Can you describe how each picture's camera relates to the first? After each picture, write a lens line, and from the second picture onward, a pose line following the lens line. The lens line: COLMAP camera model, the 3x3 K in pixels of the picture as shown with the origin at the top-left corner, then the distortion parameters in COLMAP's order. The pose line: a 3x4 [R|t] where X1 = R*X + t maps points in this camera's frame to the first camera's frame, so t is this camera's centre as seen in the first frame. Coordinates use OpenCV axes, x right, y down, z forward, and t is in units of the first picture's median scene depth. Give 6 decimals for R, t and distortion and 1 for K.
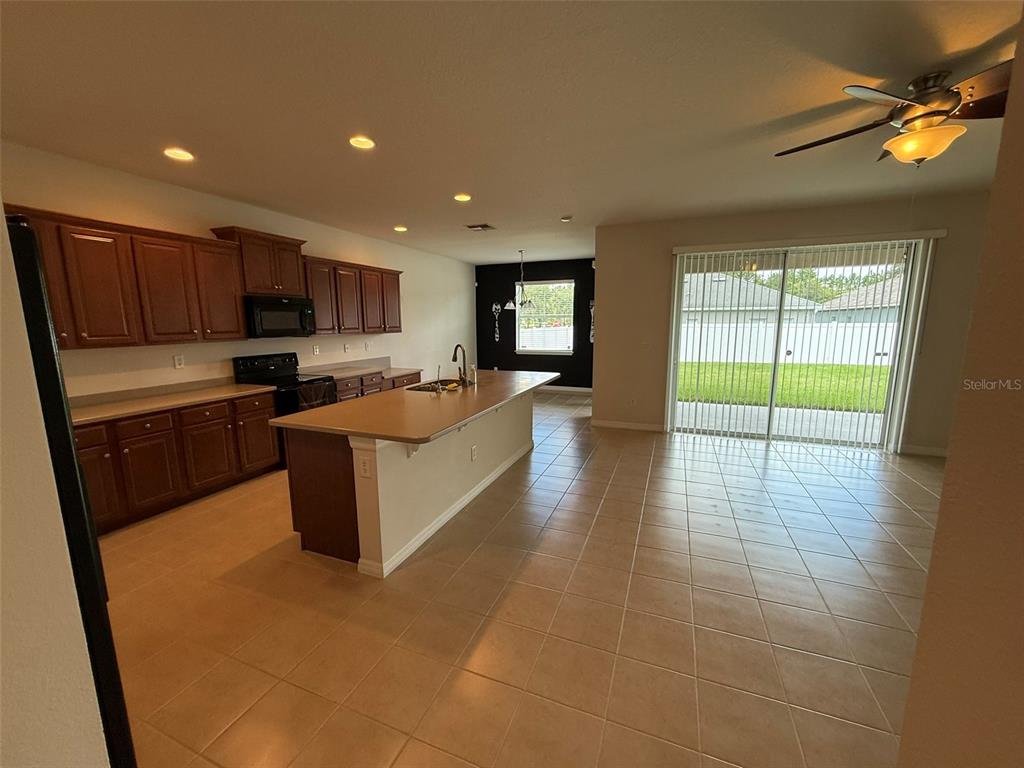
lens RADIAL K [[410.1, 0, 507.8], [0, 410.1, 384.7], [0, 0, 1]] dist [-0.001879, 0.000083]
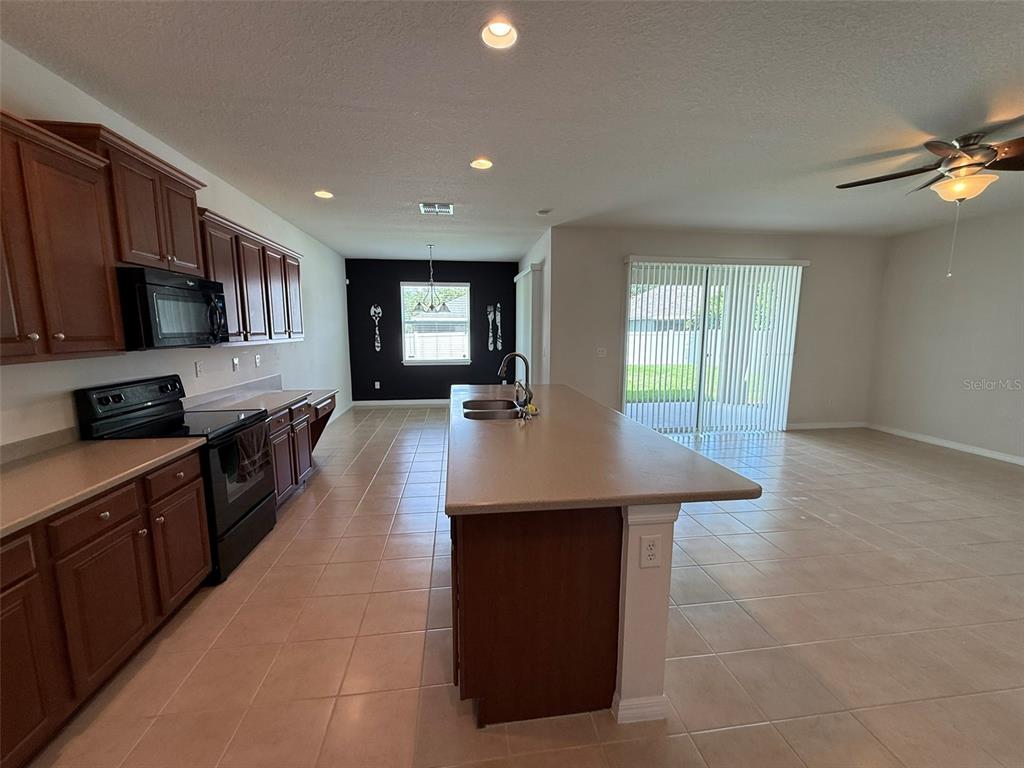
lens RADIAL K [[410.1, 0, 507.8], [0, 410.1, 384.7], [0, 0, 1]] dist [-0.001879, 0.000083]
pose [[0.870917, -0.058465, 0.487940, -0.440106], [0.068865, 0.997620, -0.003381, -0.033437], [-0.486581, 0.036546, 0.872871, 0.297994]]
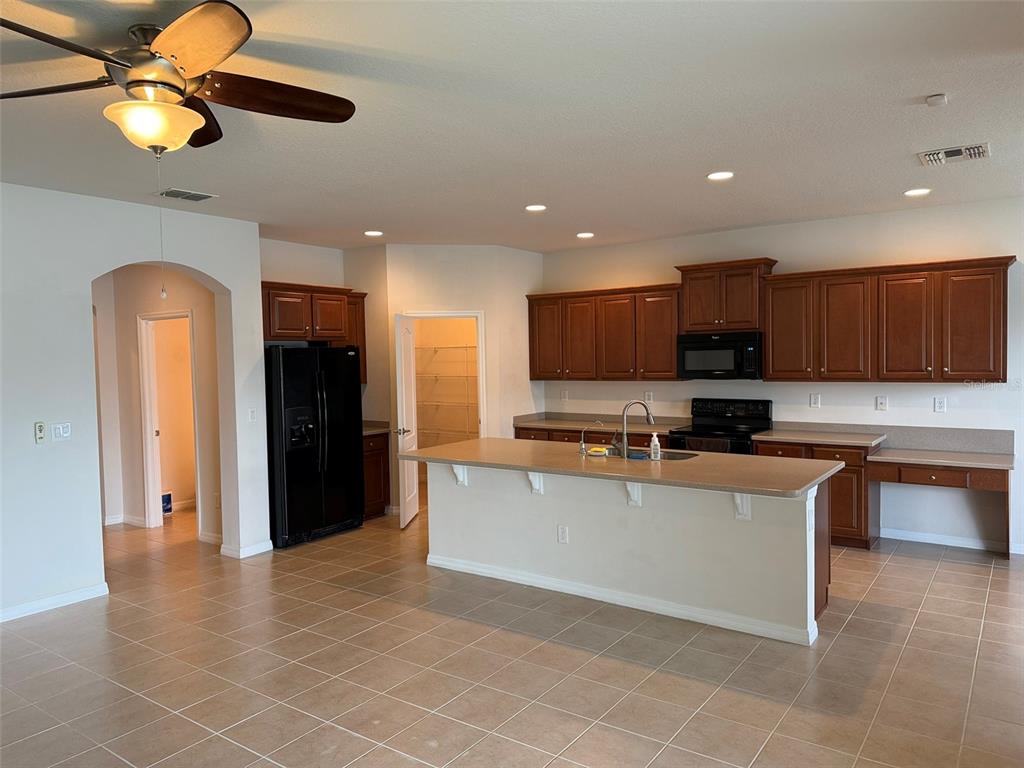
lens RADIAL K [[711.5, 0, 514.8], [0, 711.5, 388.0], [0, 0, 1]] dist [0.138909, -0.177397]
pose [[-0.226081, 0.056802, -0.972451, 1.004852], [-0.130489, 0.987535, 0.088020, -0.176381], [0.965329, 0.146794, -0.215851, 0.926584]]
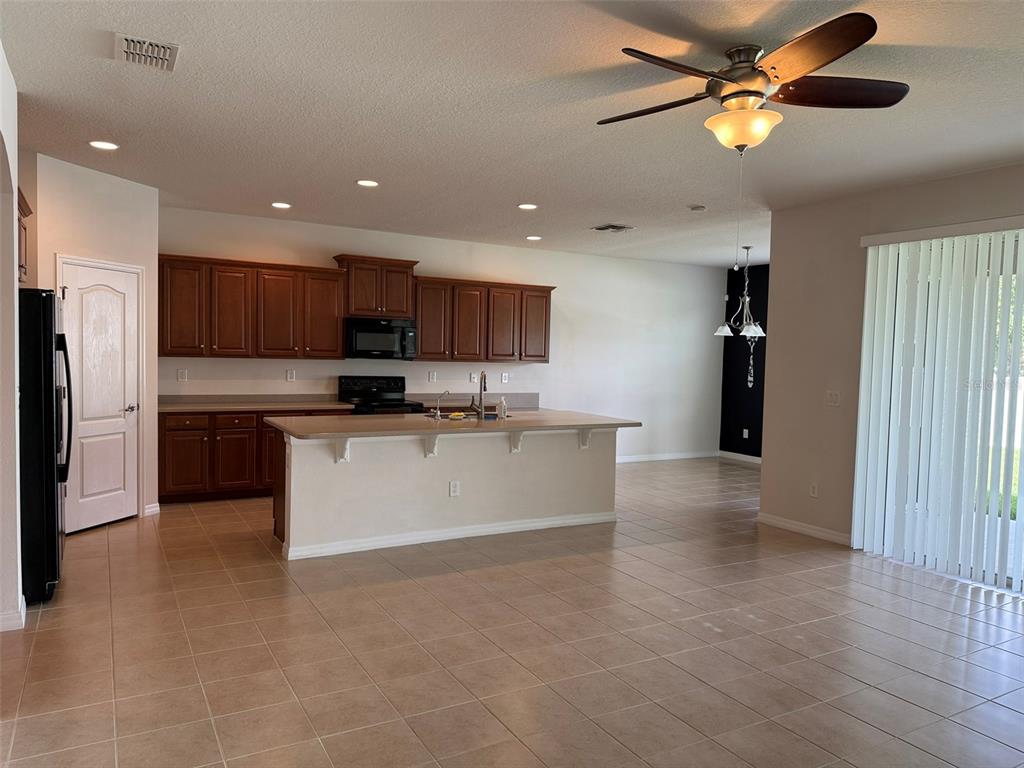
lens RADIAL K [[711.5, 0, 514.8], [0, 711.5, 388.0], [0, 0, 1]] dist [0.138909, -0.177397]
pose [[0.783626, 0.058126, -0.618508, 0.779499], [-0.127005, 0.989575, -0.067912, 0.029624], [0.608112, 0.131771, 0.782838, -0.142827]]
